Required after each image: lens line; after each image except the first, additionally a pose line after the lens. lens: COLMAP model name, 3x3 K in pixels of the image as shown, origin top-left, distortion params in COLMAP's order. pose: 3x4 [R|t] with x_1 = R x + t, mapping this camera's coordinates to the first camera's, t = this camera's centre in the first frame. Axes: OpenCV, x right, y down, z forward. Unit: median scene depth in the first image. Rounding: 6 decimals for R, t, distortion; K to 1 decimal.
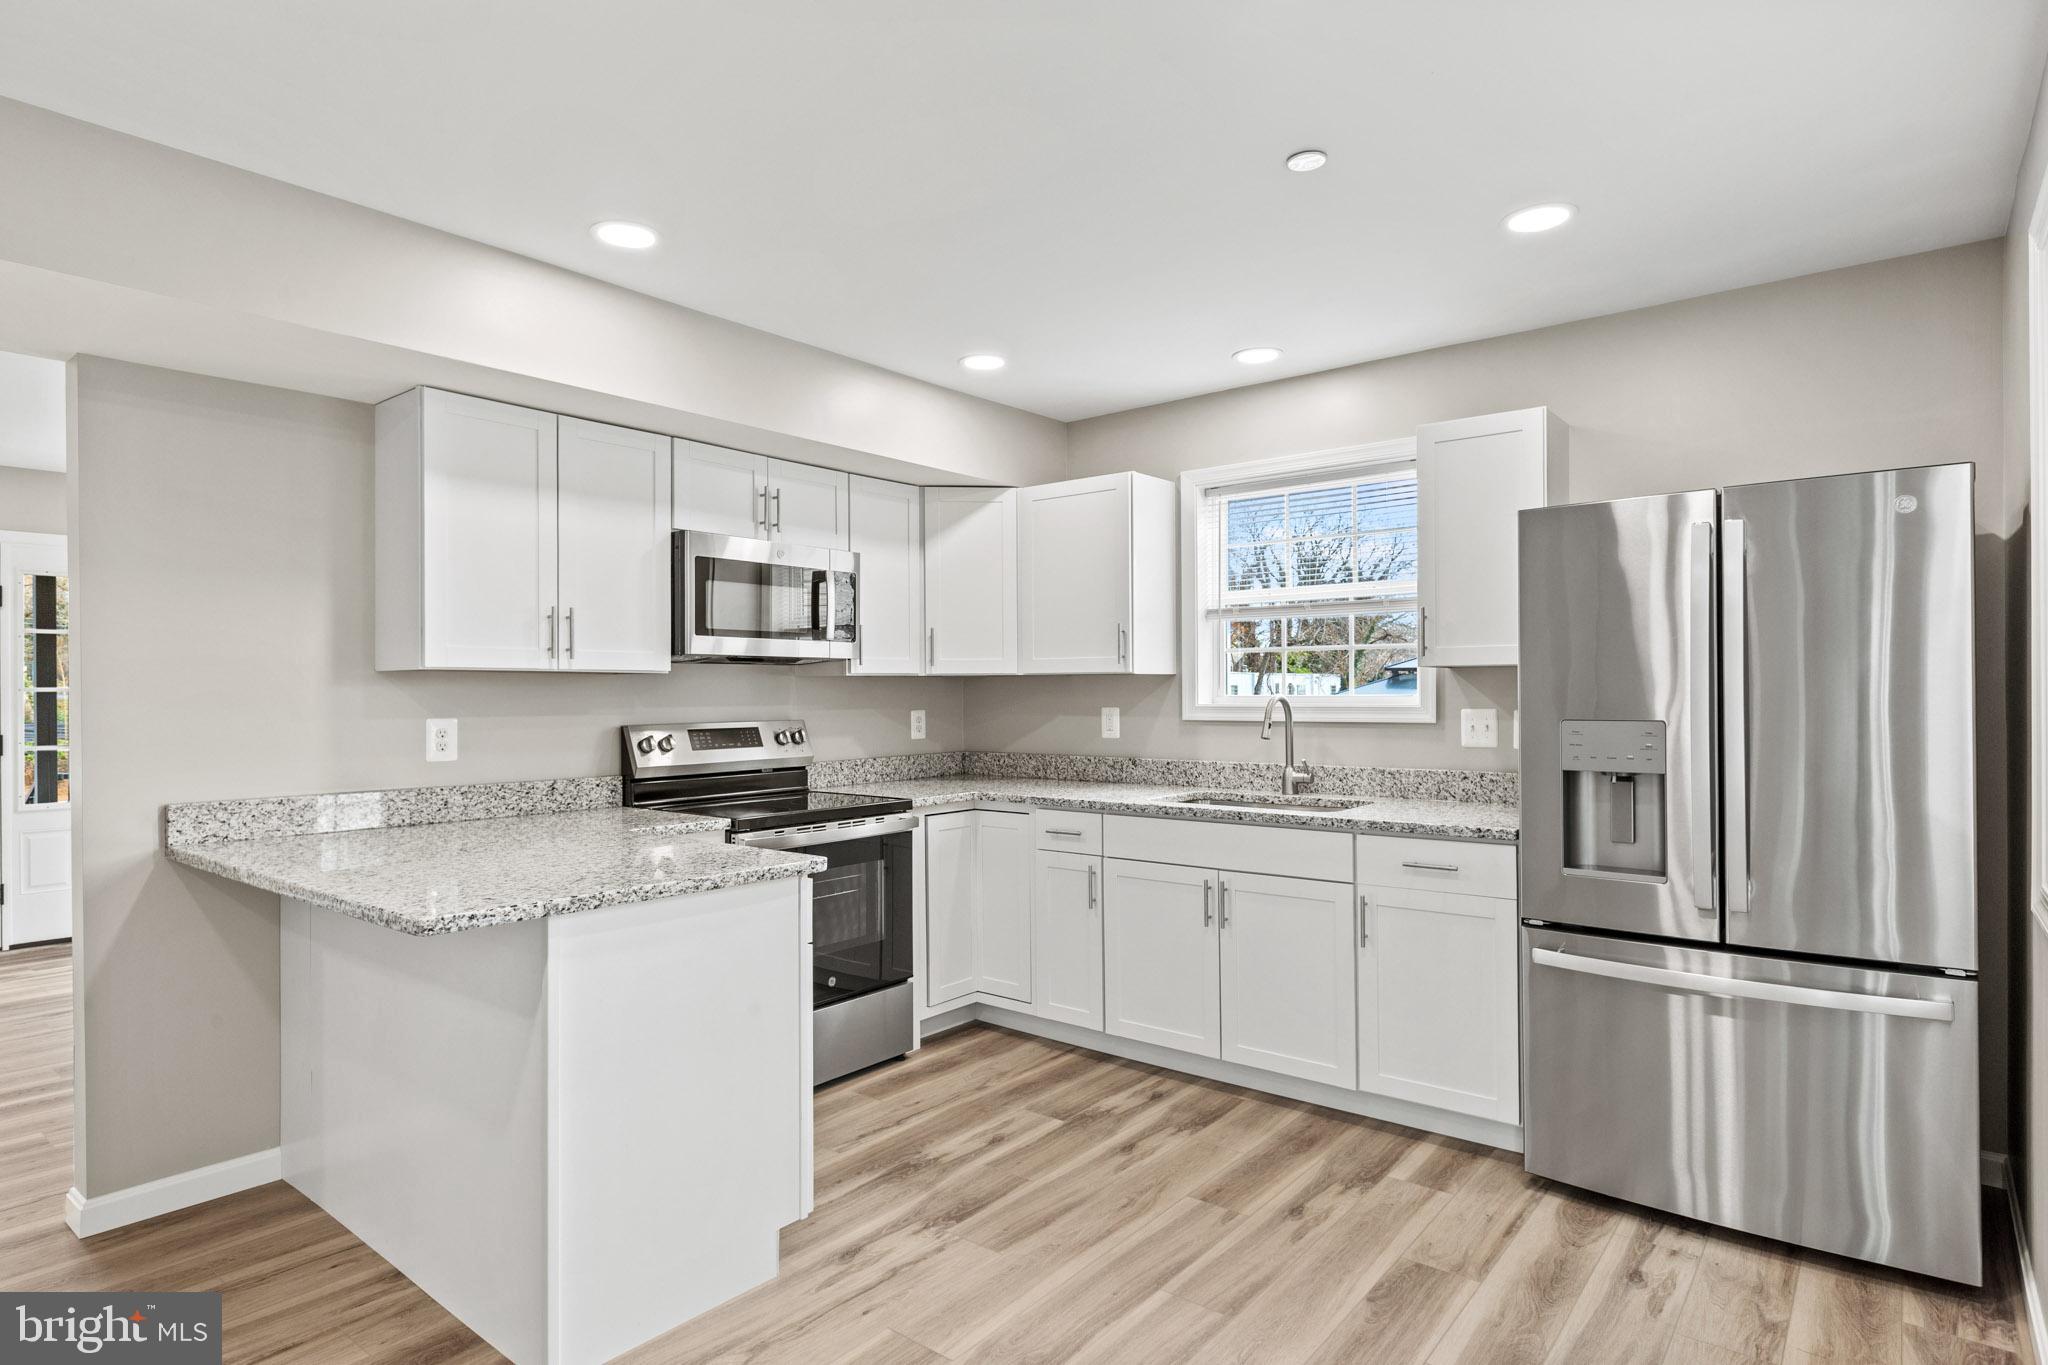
lens RADIAL K [[1097.5, 0, 1011.0], [0, 1097.5, 687.1], [0, 0, 1]] dist [-0.001297, 0.000305]
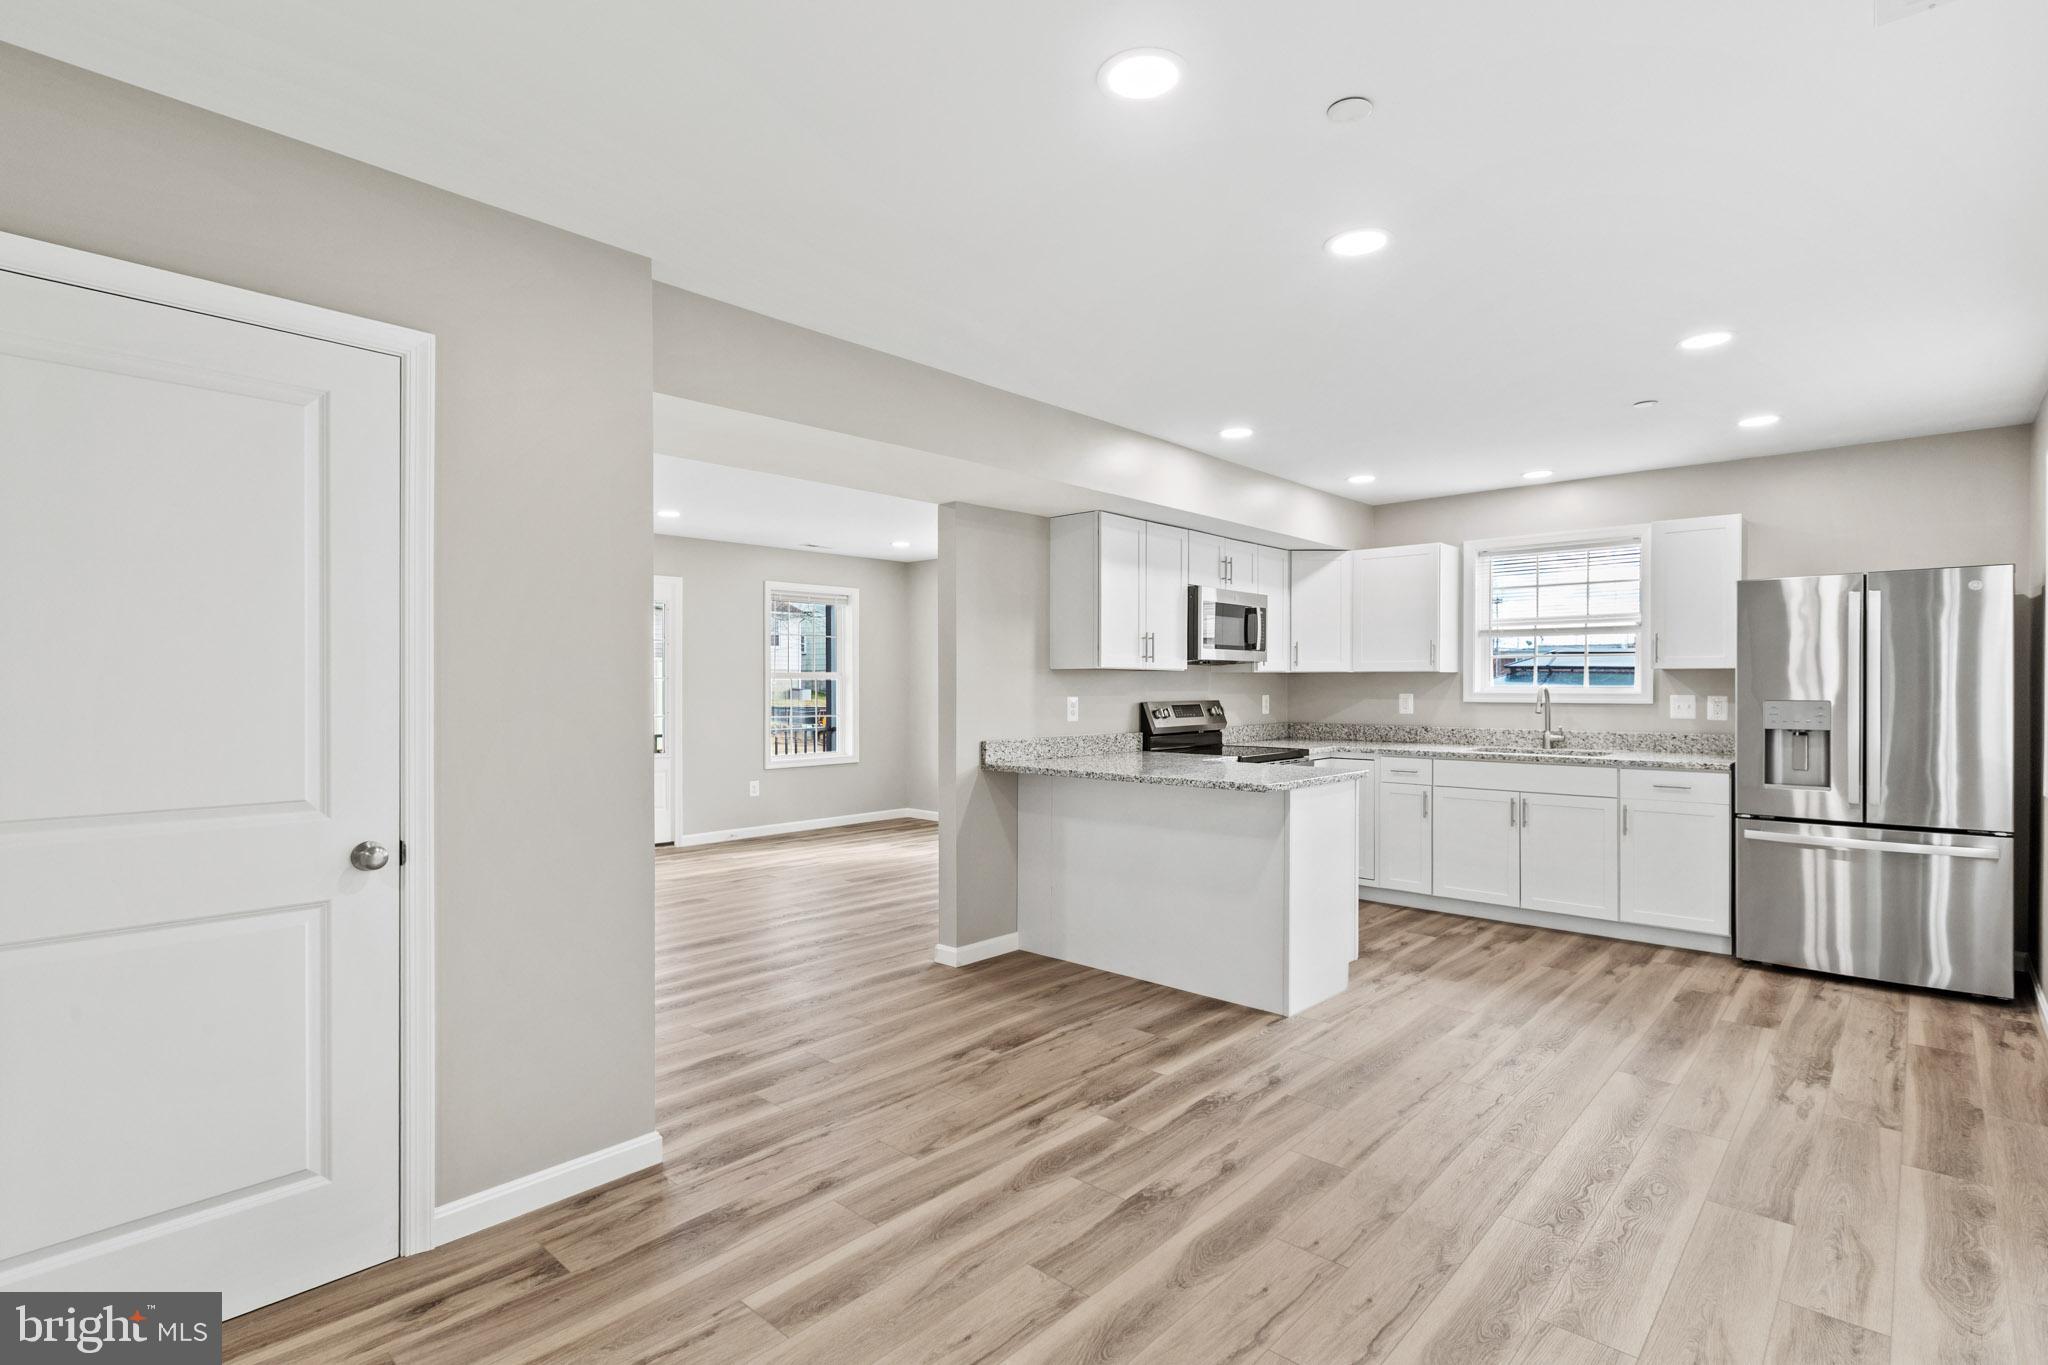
lens RADIAL K [[979.0, 0, 1020.7], [0, 979.0, 686.1], [0, 0, 1]] dist [-0.001898, -0.000624]
pose [[0.998107, 0.005654, -0.061244, -0.488650], [-0.005215, 0.999960, 0.007312, 0.001361], [0.061283, -0.006979, 0.998096, -0.527707]]
